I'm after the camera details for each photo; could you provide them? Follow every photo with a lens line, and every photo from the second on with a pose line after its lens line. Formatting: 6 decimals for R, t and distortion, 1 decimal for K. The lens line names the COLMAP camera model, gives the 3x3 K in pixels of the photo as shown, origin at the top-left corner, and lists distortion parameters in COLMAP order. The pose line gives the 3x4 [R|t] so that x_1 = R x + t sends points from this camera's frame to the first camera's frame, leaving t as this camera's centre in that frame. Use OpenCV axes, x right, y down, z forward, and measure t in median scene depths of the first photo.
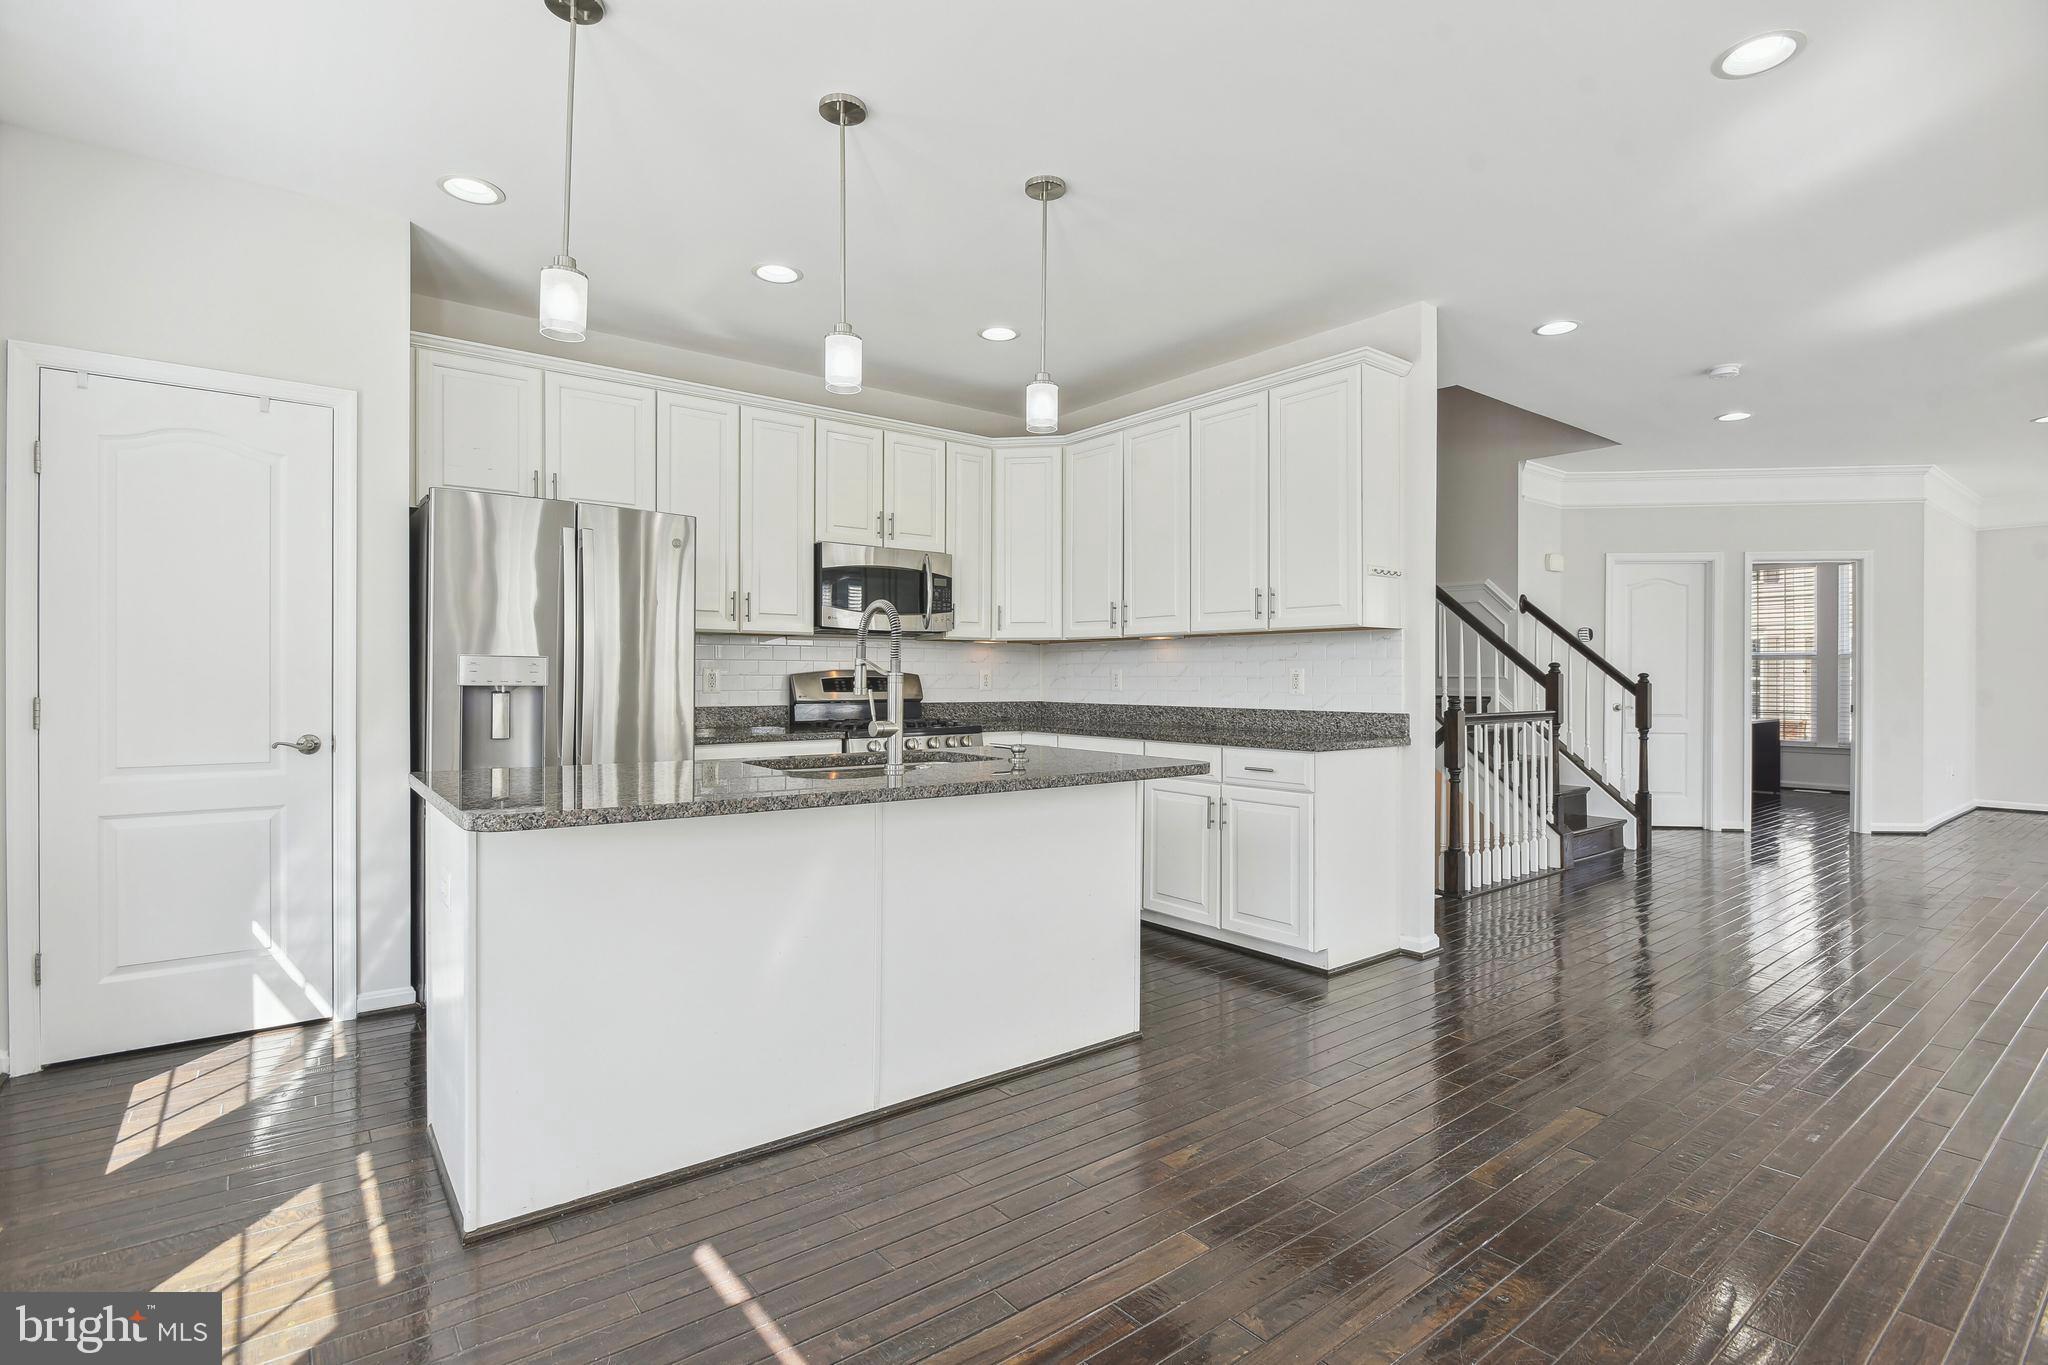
lens RADIAL K [[992.7, 0, 1024.0], [0, 992.7, 682.5], [0, 0, 1]] dist [-0.014440, 0.000085]
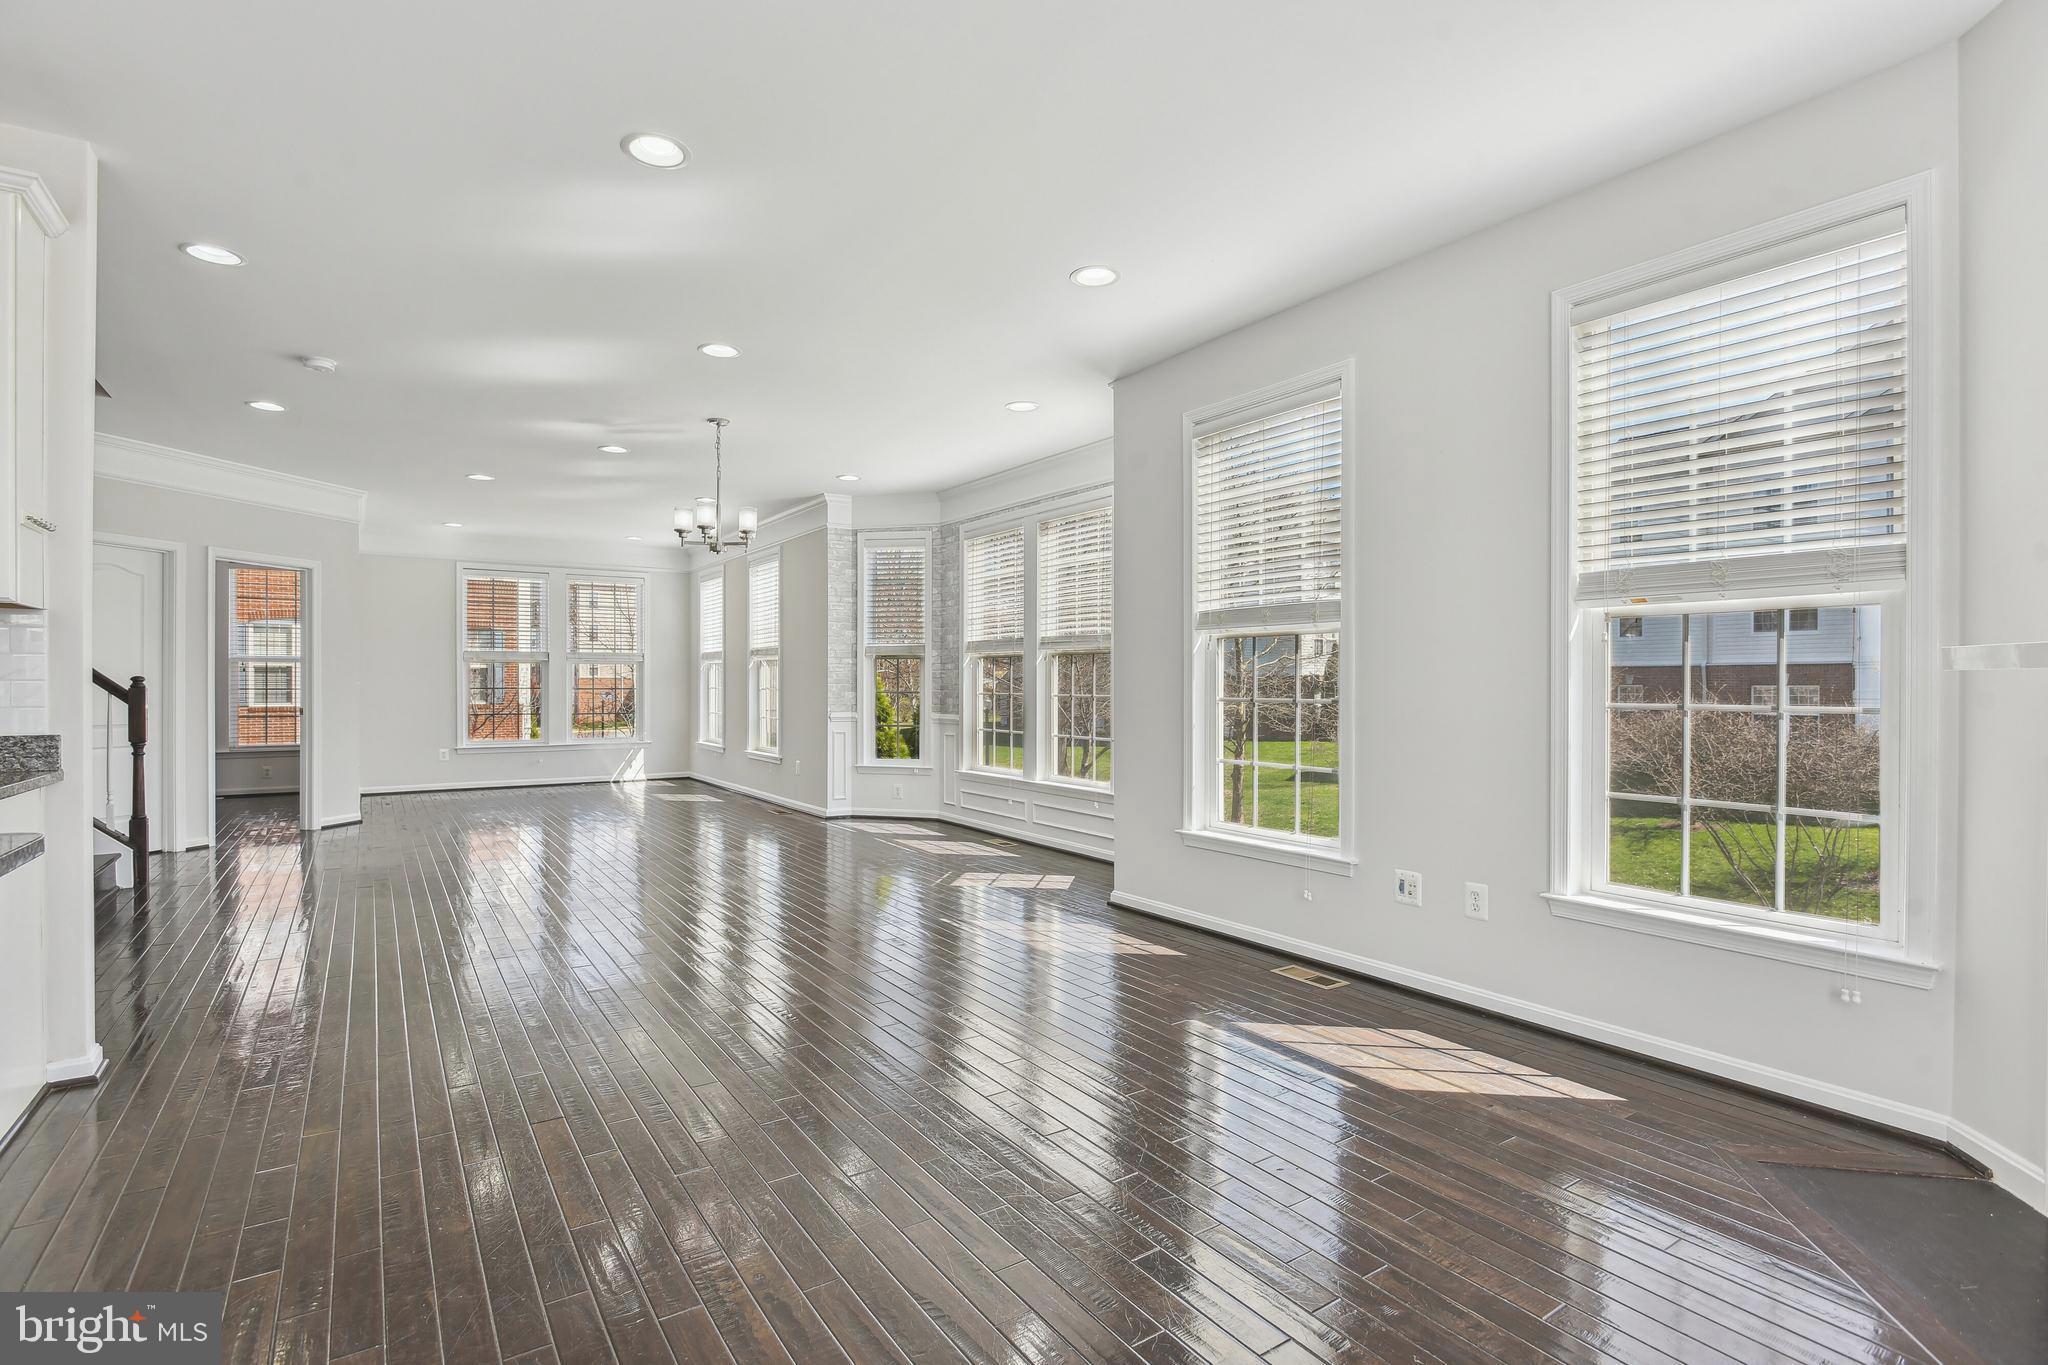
lens RADIAL K [[992.7, 0, 1024.0], [0, 992.7, 682.5], [0, 0, 1]] dist [-0.014440, 0.000085]
pose [[0.066569, -0.002316, 0.997779, -0.158269], [0.005068, 0.999985, 0.001983, -0.001972], [-0.997769, 0.004925, 0.066580, 0.188309]]
